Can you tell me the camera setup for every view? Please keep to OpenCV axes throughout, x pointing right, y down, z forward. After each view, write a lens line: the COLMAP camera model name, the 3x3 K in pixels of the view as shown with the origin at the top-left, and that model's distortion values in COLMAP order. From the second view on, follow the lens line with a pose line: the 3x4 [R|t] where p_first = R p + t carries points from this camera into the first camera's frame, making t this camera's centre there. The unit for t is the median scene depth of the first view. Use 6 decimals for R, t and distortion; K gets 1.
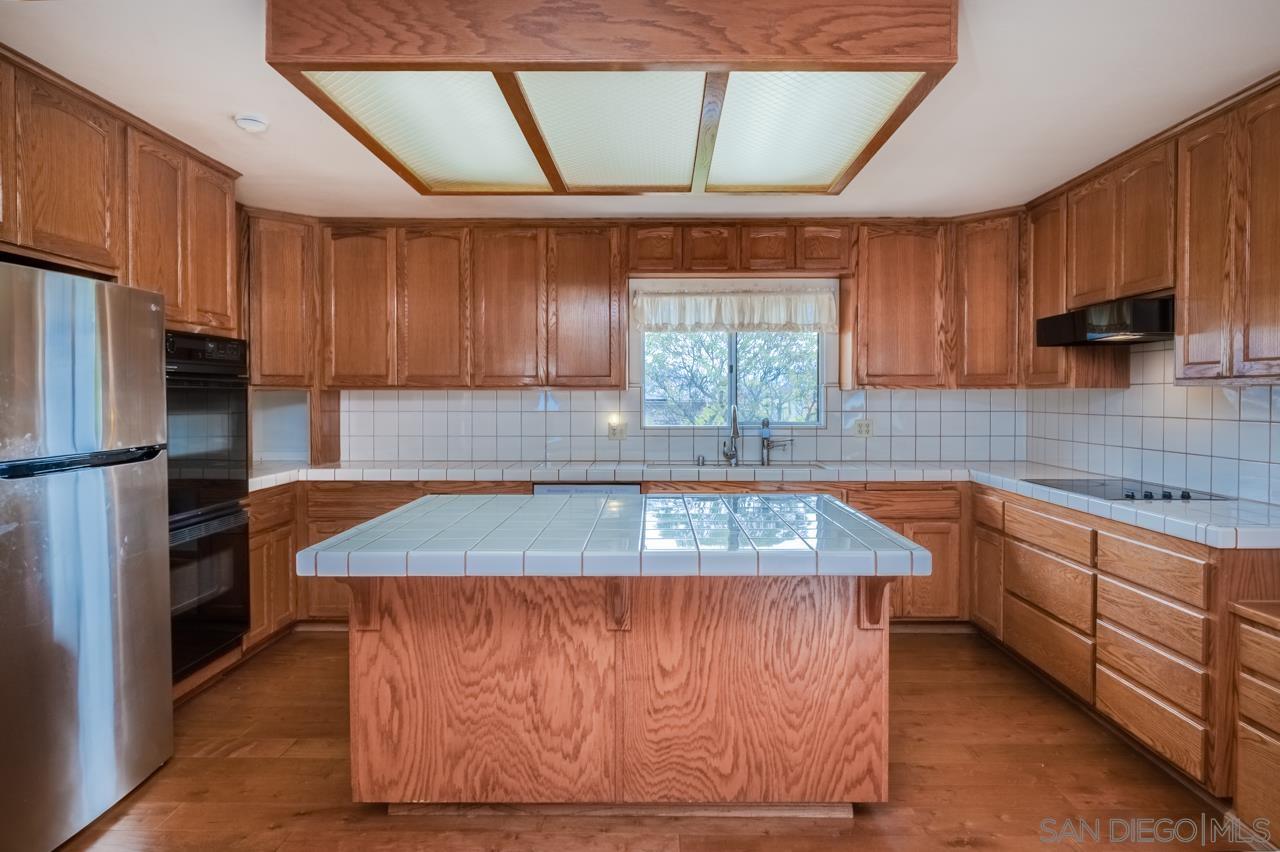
lens RADIAL K [[792.0, 0, 640.0], [0, 792.0, 420.6], [0, 0, 1]] dist [-0.000200, -0.003005]
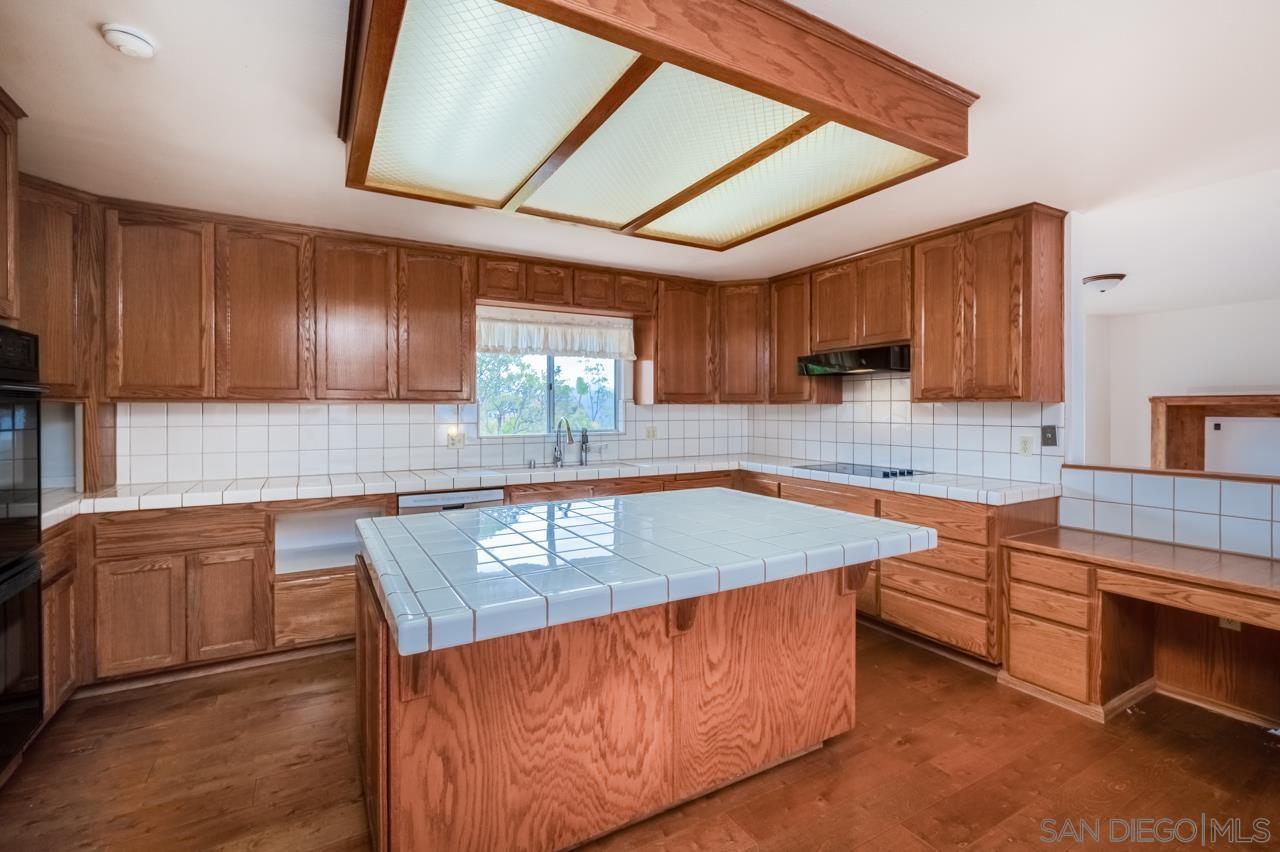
lens RADIAL K [[573.0, 0, 641.7], [0, 573.0, 417.7], [0, 0, 1]] dist [-0.001857, 0.000730]
pose [[0.856080, -0.008472, 0.516773, -0.291580], [0.016360, 0.999809, -0.010711, -0.008452], [-0.516584, 0.017624, 0.856055, 0.243236]]
